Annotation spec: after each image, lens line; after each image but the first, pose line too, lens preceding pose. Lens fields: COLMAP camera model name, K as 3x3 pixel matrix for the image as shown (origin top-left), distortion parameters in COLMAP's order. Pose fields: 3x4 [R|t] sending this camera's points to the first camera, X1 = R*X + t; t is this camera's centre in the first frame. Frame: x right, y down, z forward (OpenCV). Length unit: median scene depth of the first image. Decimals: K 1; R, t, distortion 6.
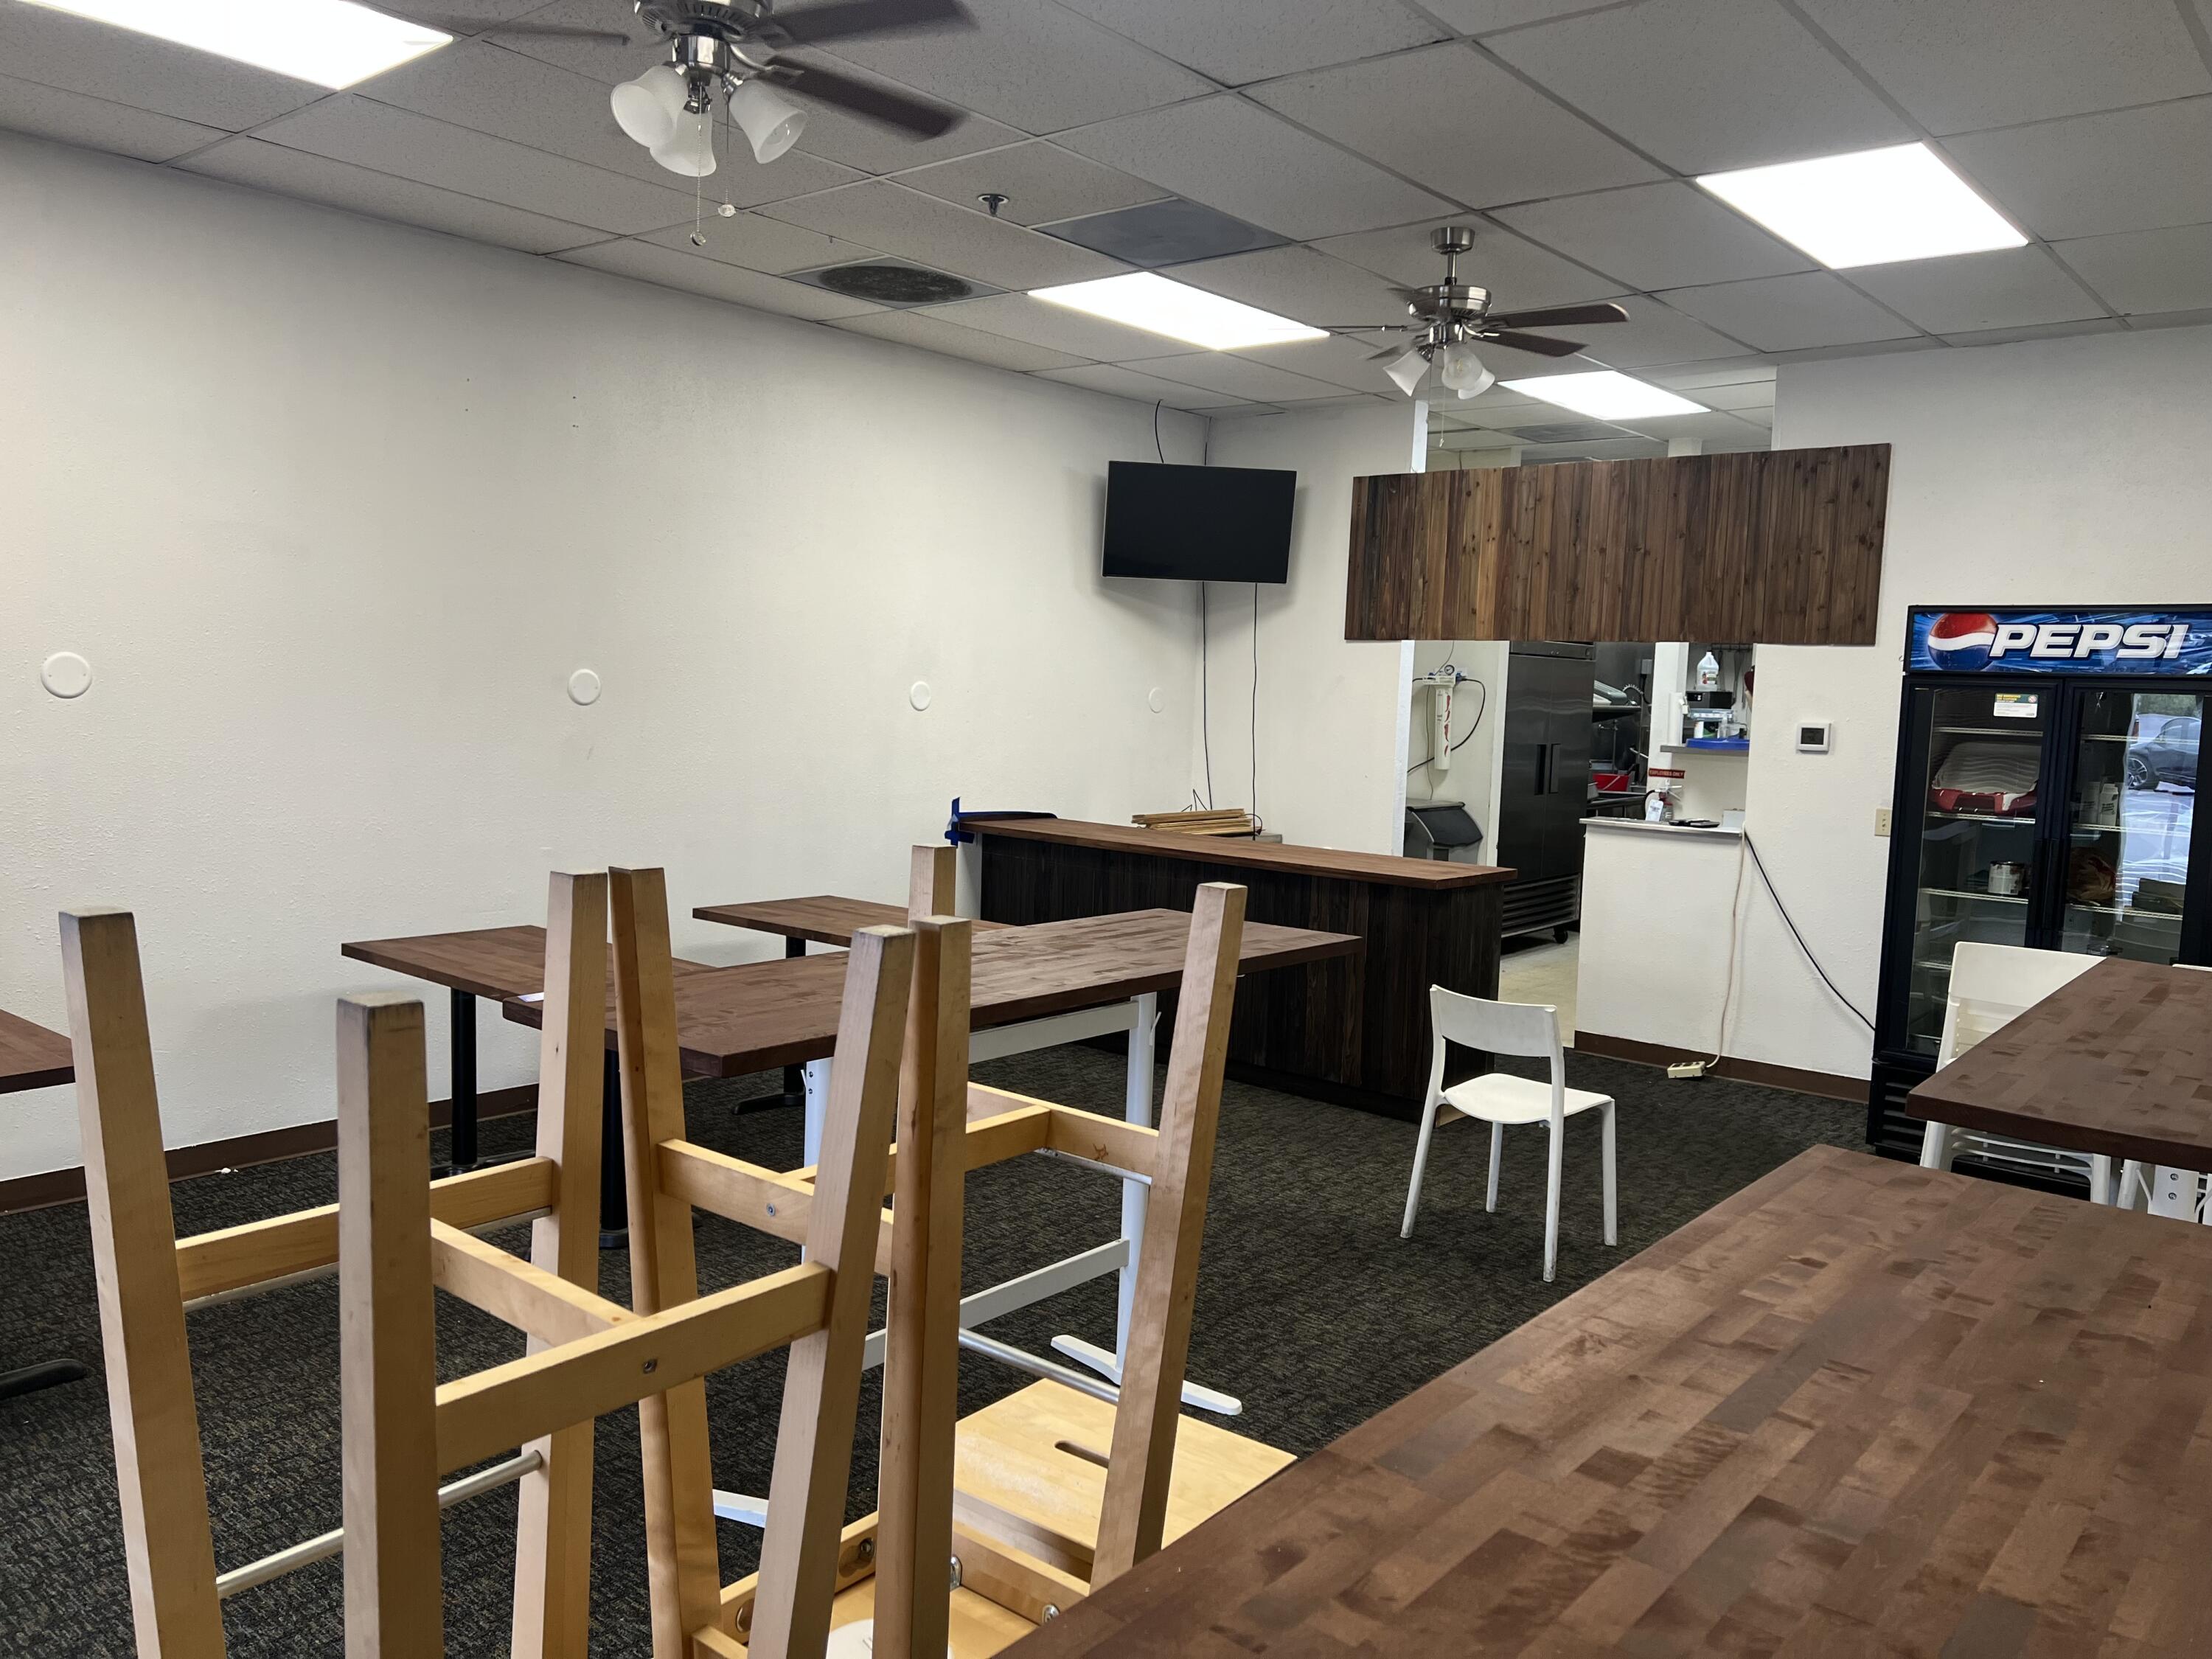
lens RADIAL K [[1662.9, 0, 1105.2], [0, 1662.9, 835.3], [0, 0, 1]] dist [0.055765, -0.020242]
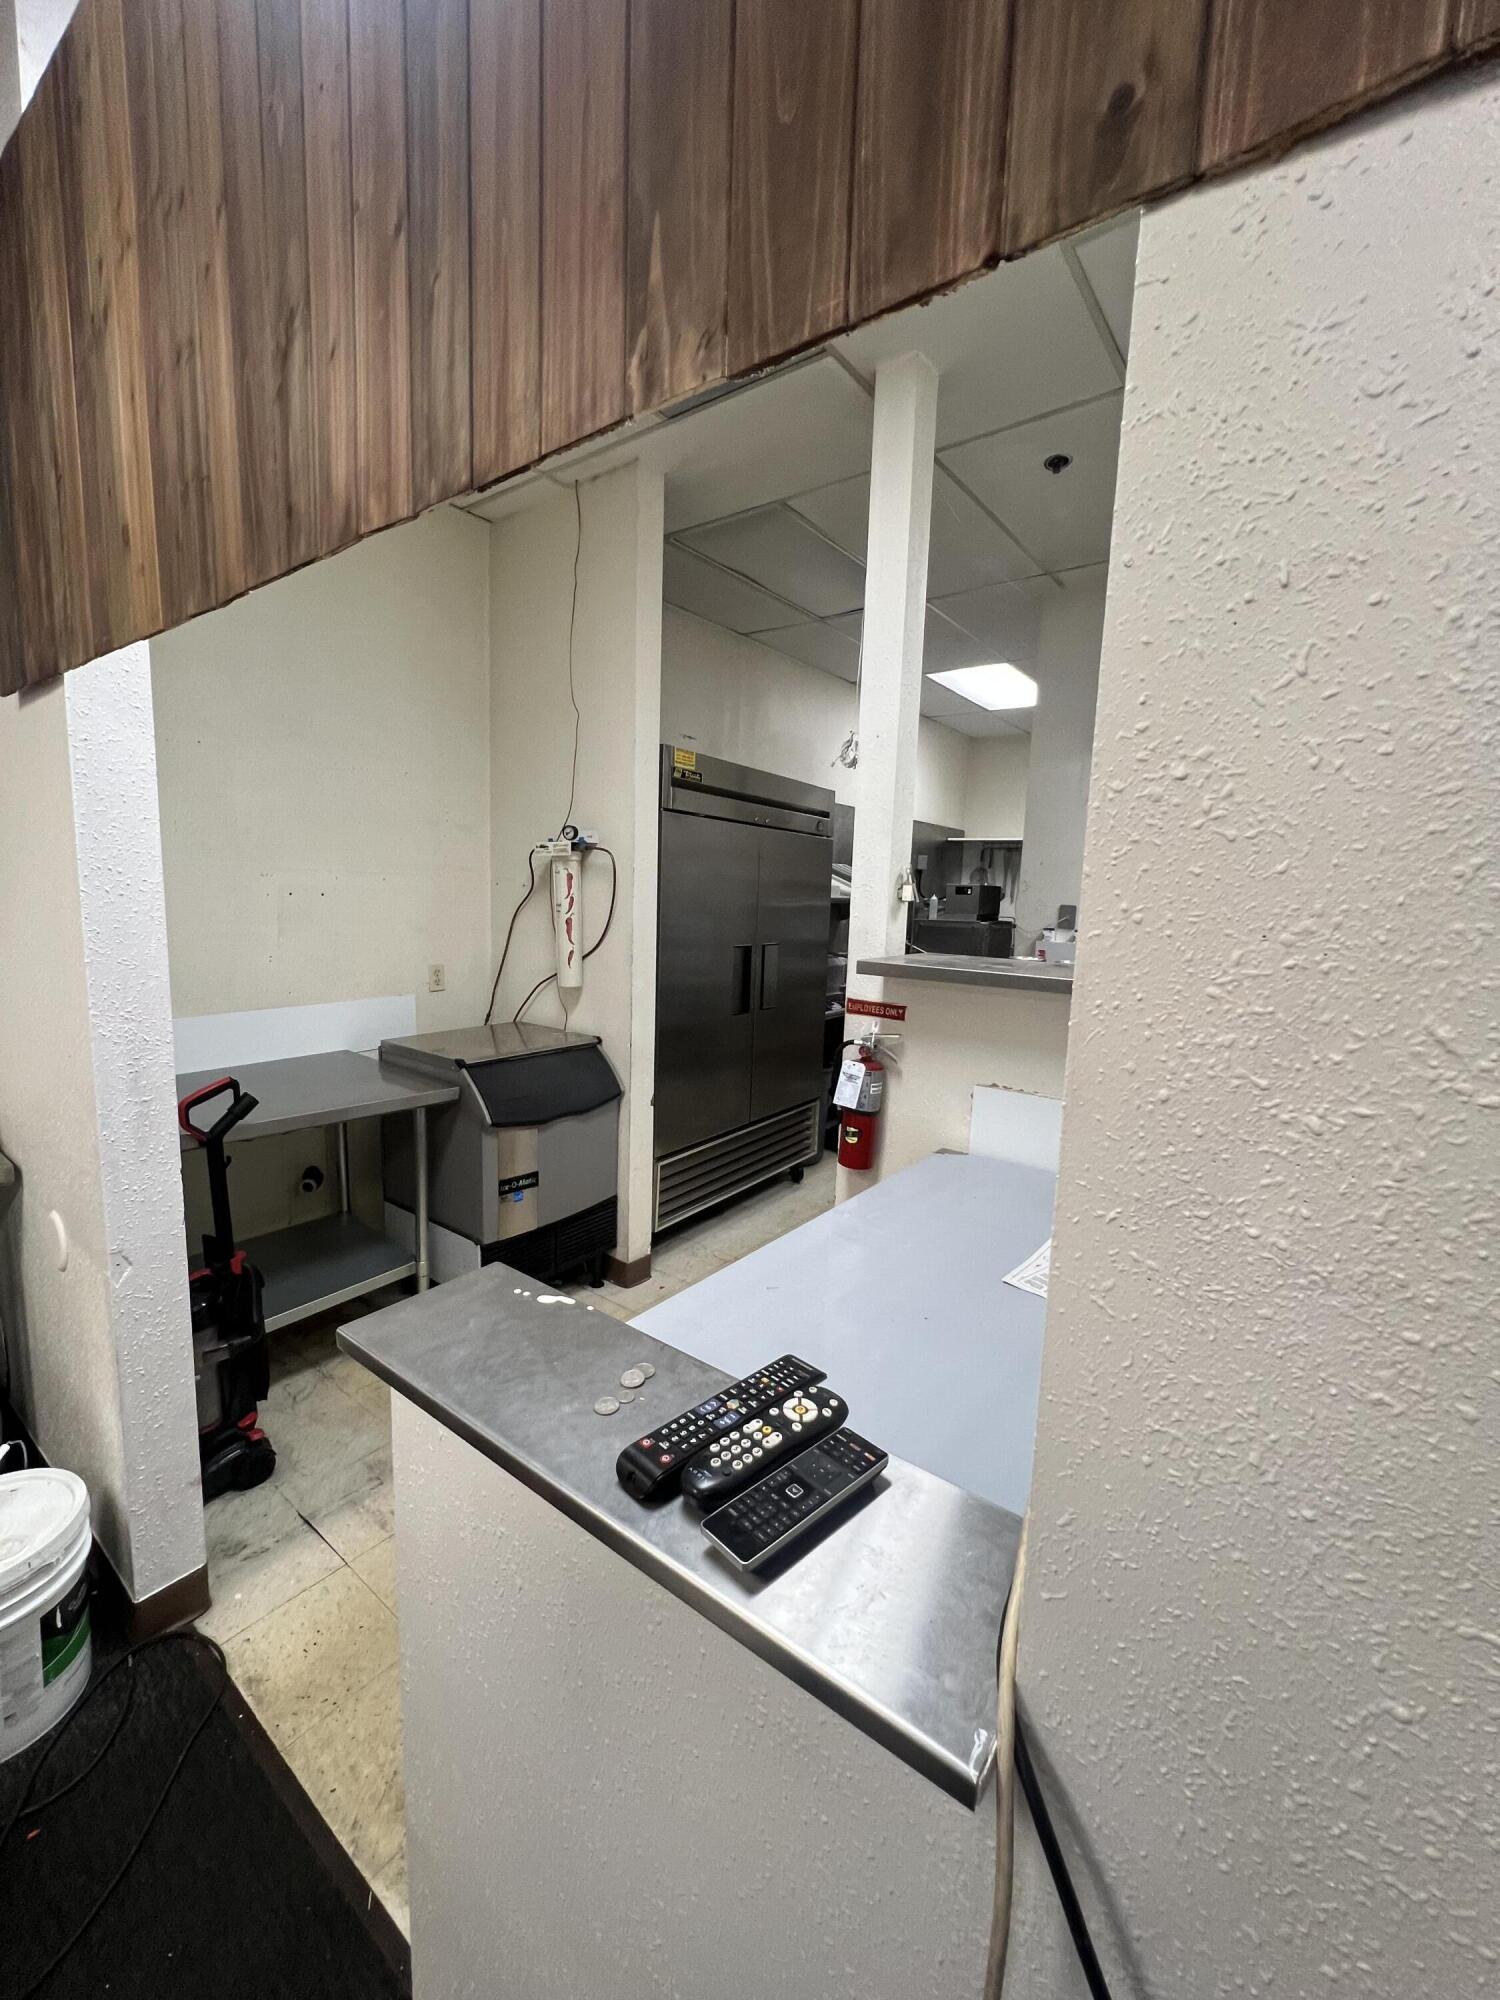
lens RADIAL K [[801.4, 0, 751.7], [0, 801.4, 1001.7], [0, 0, 1]] dist [0.001928, 0.000006]
pose [[0.998770, -0.005560, 0.049272, 0.335809], [0.003565, 0.999174, 0.040487, -0.059836], [-0.049456, -0.040262, 0.997964, 0.882117]]
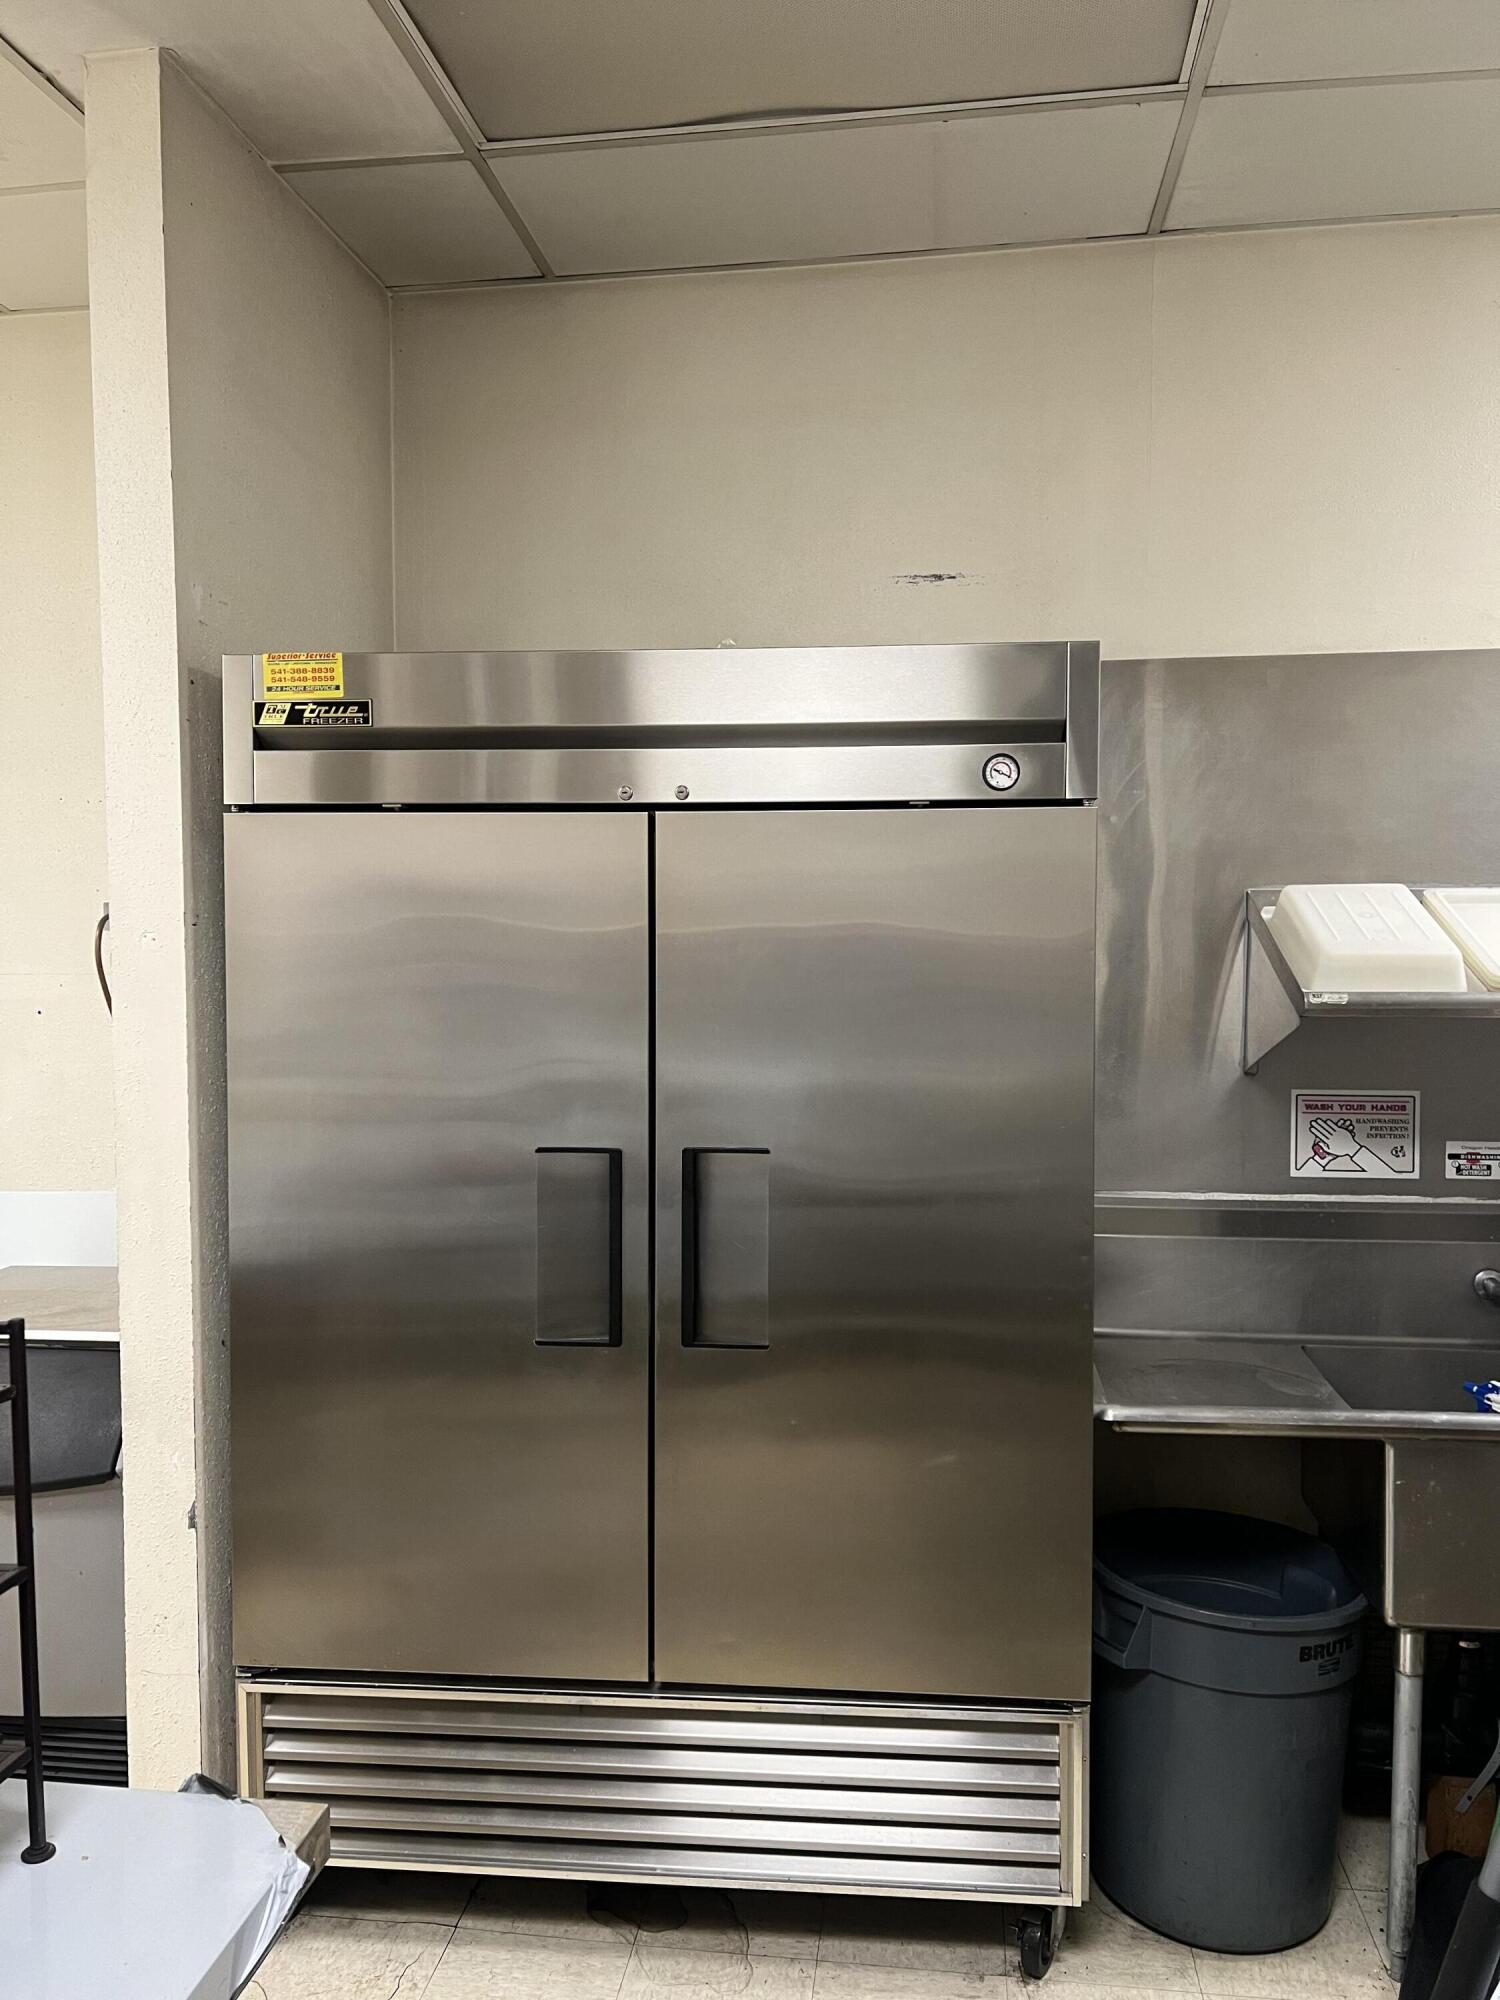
lens RADIAL K [[1503.5, 0, 751.0], [0, 1503.5, 991.8], [0, 0, 1]] dist [0.055765, -0.020242]
pose [[0.527268, -0.003657, -0.849691, 0.642876], [-0.055601, 0.997699, -0.038797, -0.096059], [0.847878, 0.067700, 0.525852, 1.222654]]
